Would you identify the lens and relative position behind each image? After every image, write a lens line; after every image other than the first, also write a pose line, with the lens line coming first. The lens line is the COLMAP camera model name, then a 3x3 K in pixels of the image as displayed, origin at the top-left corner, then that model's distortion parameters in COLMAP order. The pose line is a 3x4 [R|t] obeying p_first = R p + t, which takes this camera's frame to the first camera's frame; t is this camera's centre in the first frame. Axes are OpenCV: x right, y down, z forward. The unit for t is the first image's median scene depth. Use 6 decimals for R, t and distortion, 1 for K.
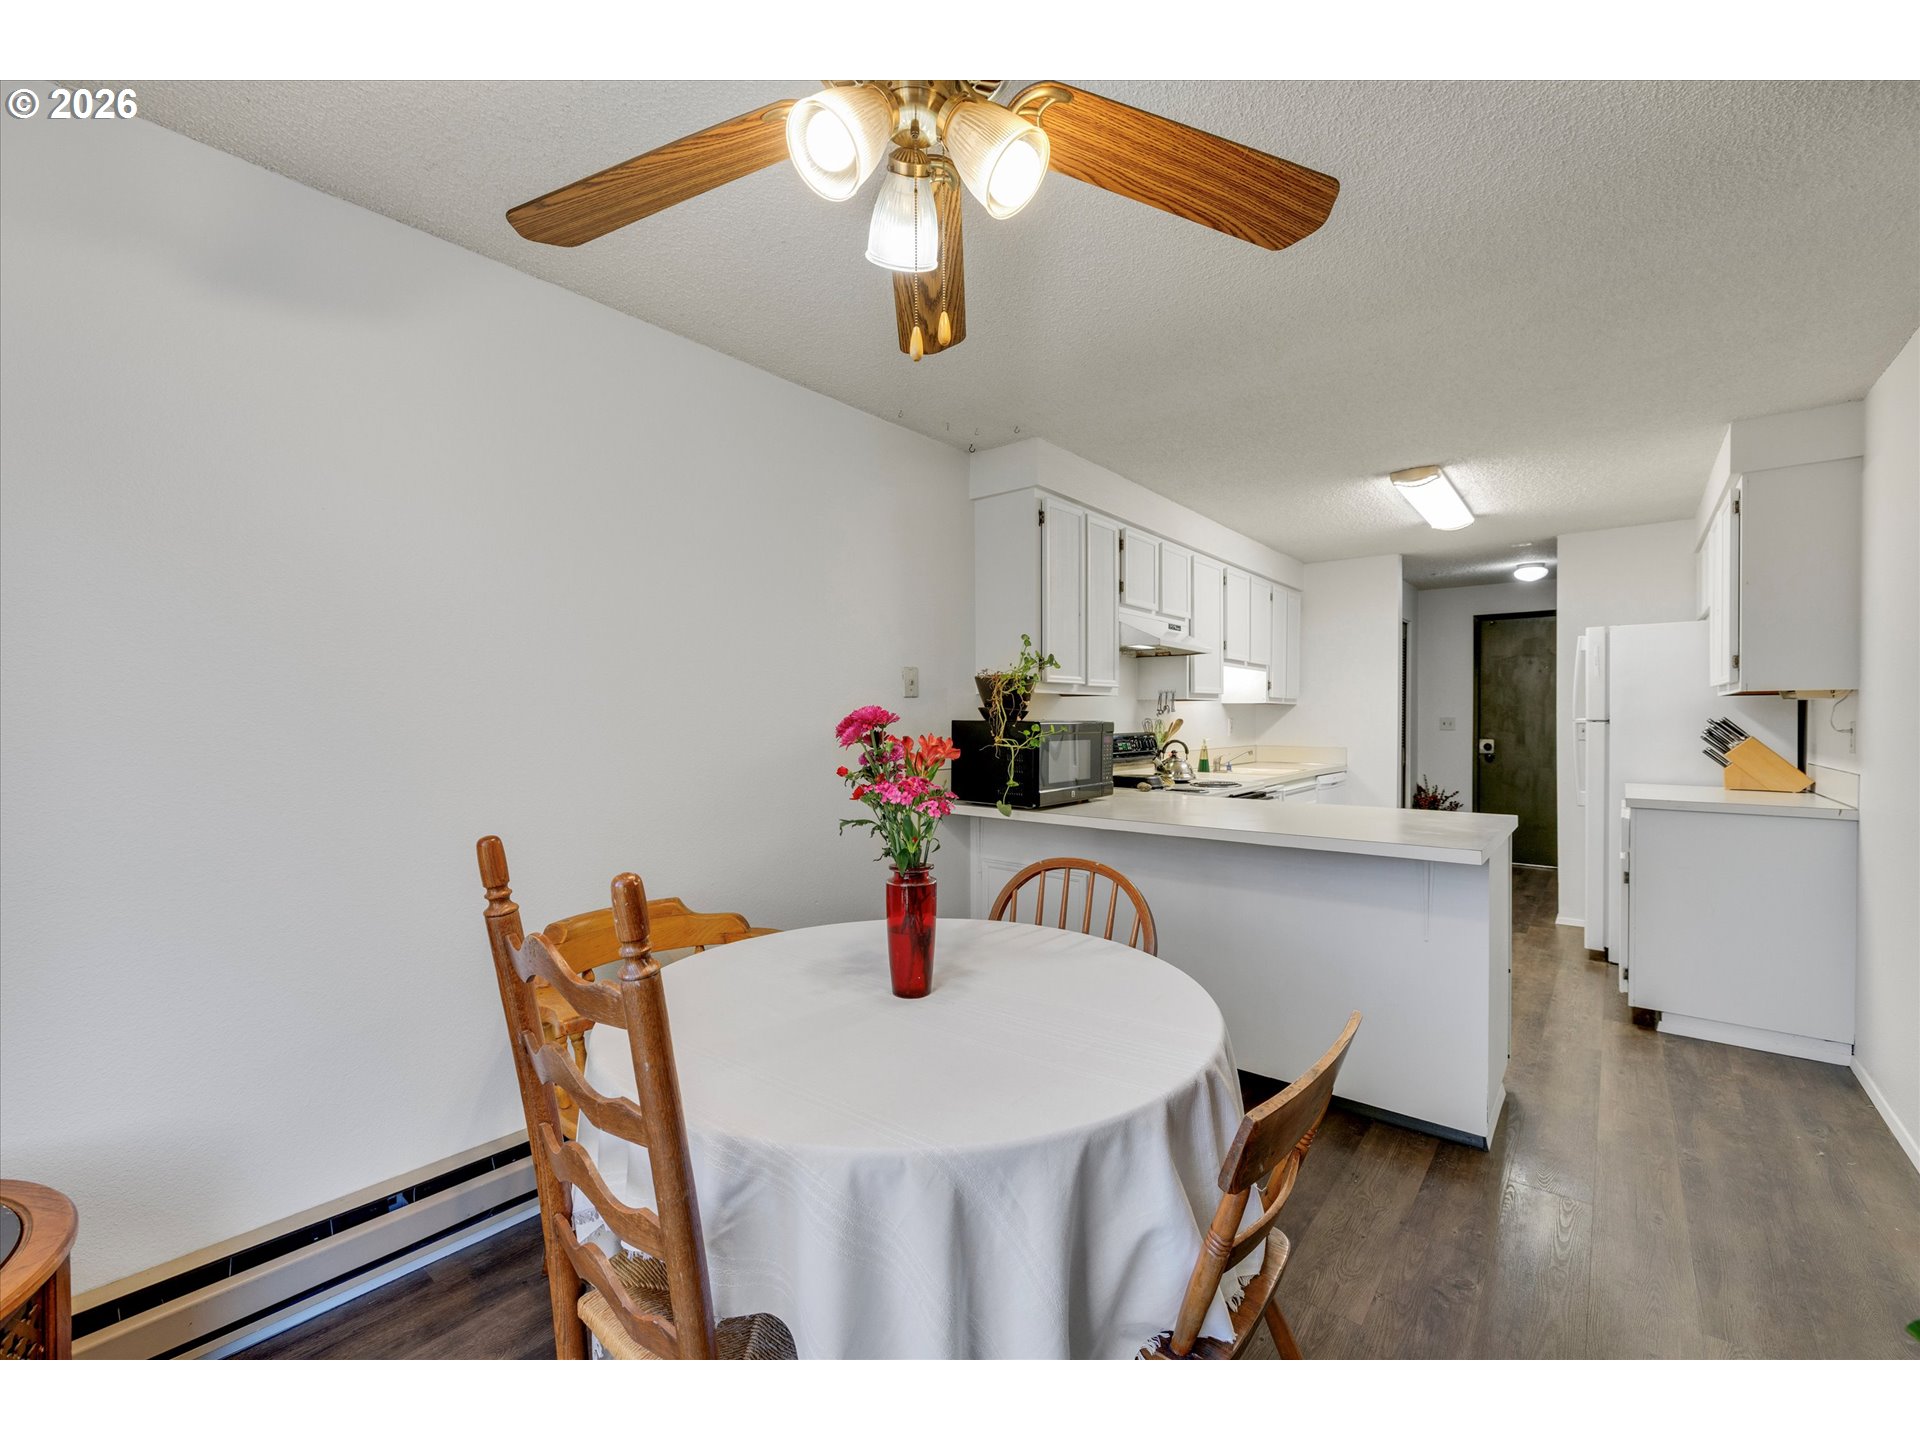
lens RADIAL K [[801.2, 0, 956.8], [0, 801.2, 722.4], [0, 0, 1]] dist [-0.010506, -0.000563]
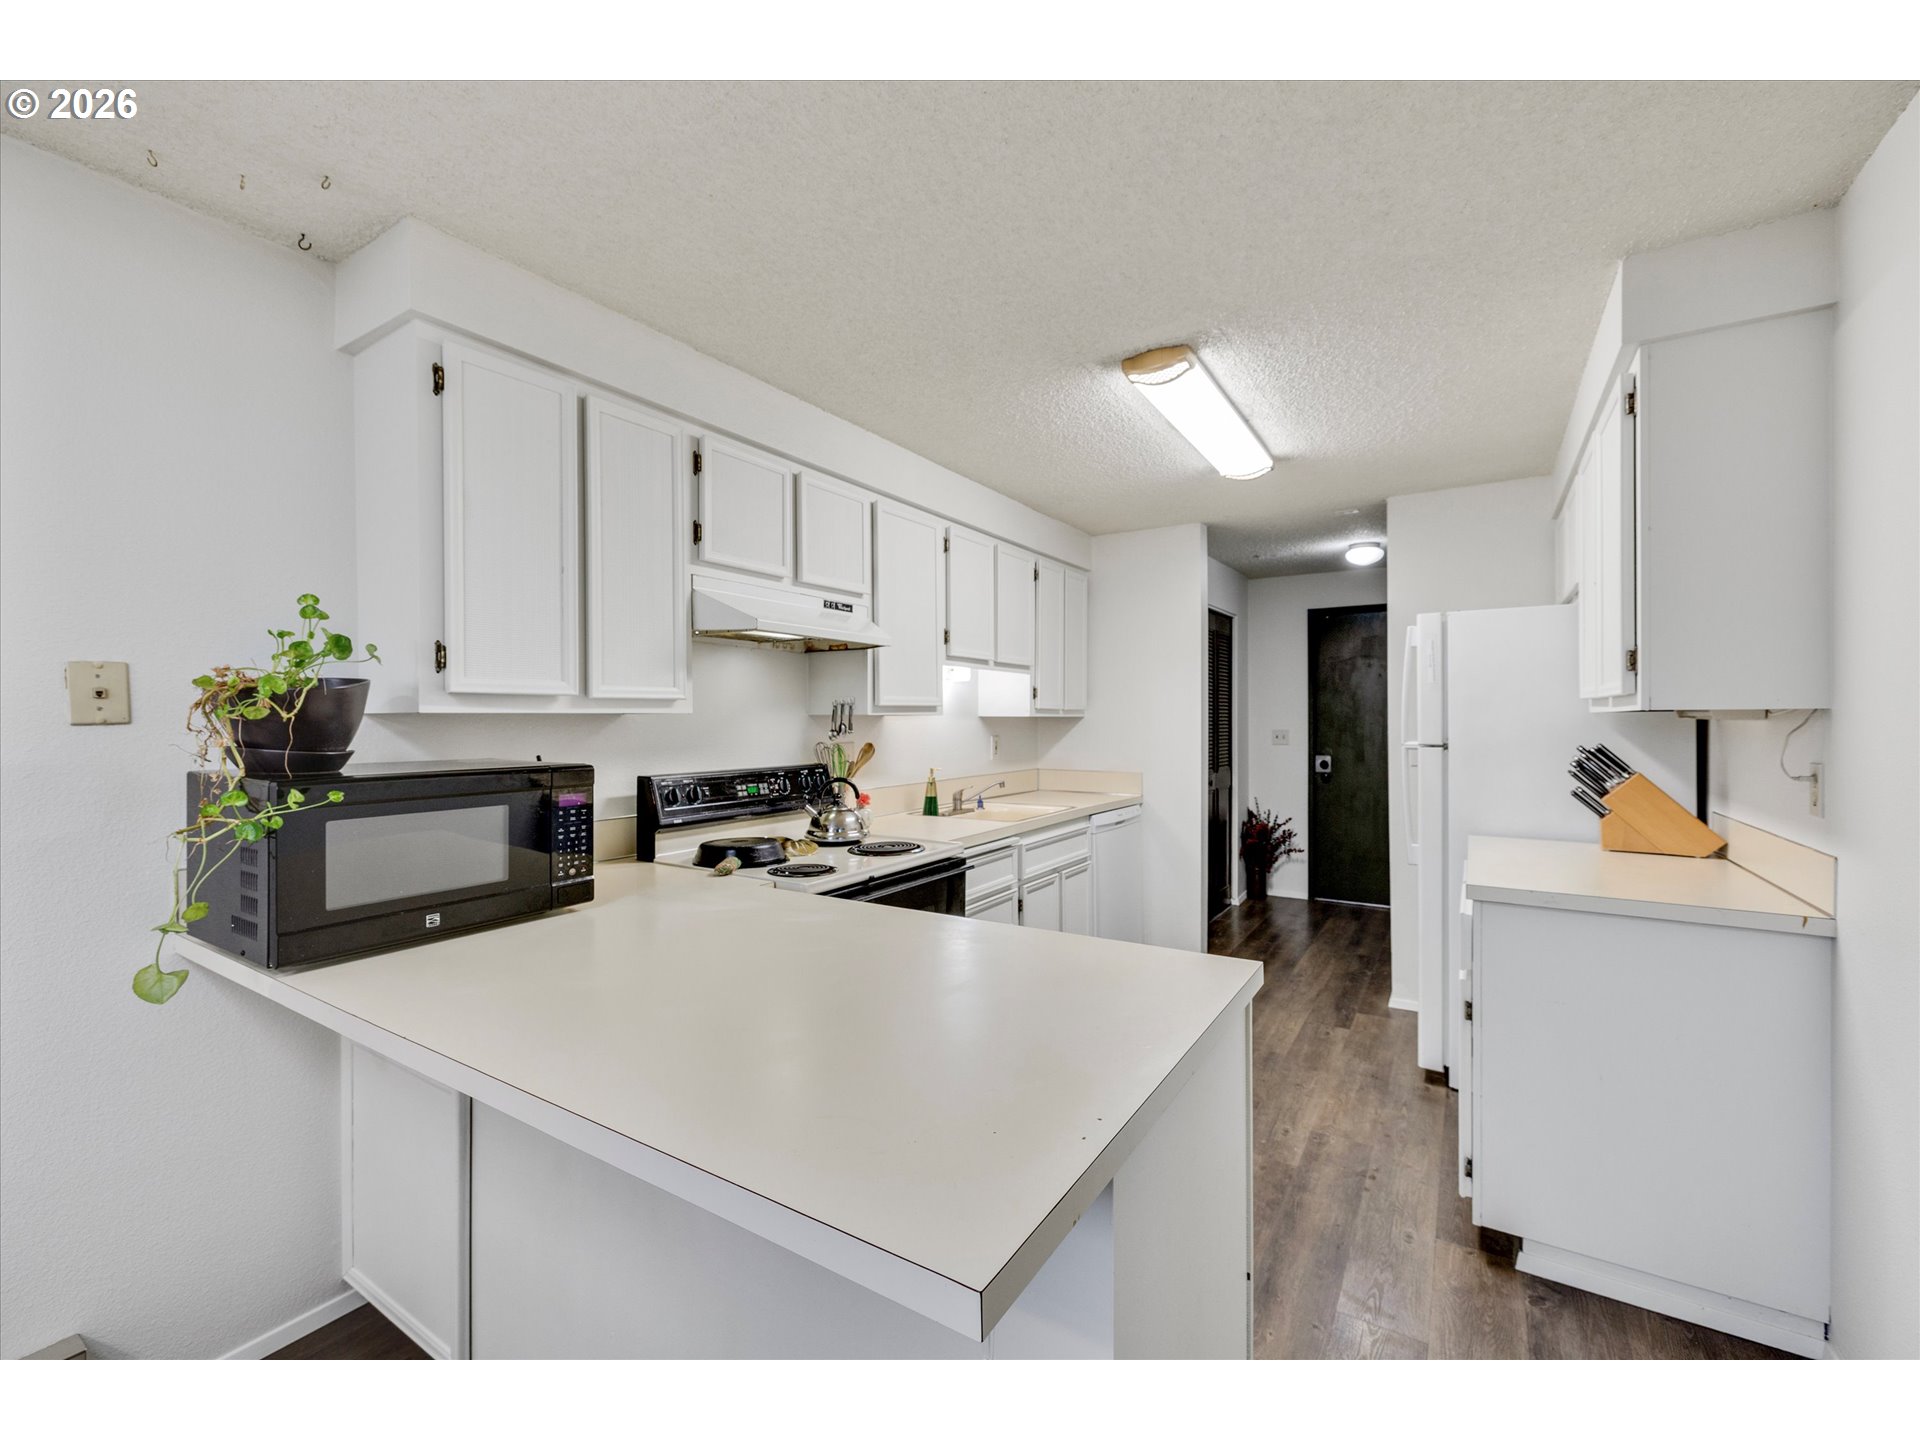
lens RADIAL K [[801.2, 0, 962.6], [0, 801.2, 717.5], [0, 0, 1]] dist [-0.010506, -0.000563]
pose [[0.992039, -0.001811, 0.125918, 0.303622], [0.002933, 0.999958, -0.008725, -0.022498], [-0.125897, 0.009025, 0.992002, 0.350898]]
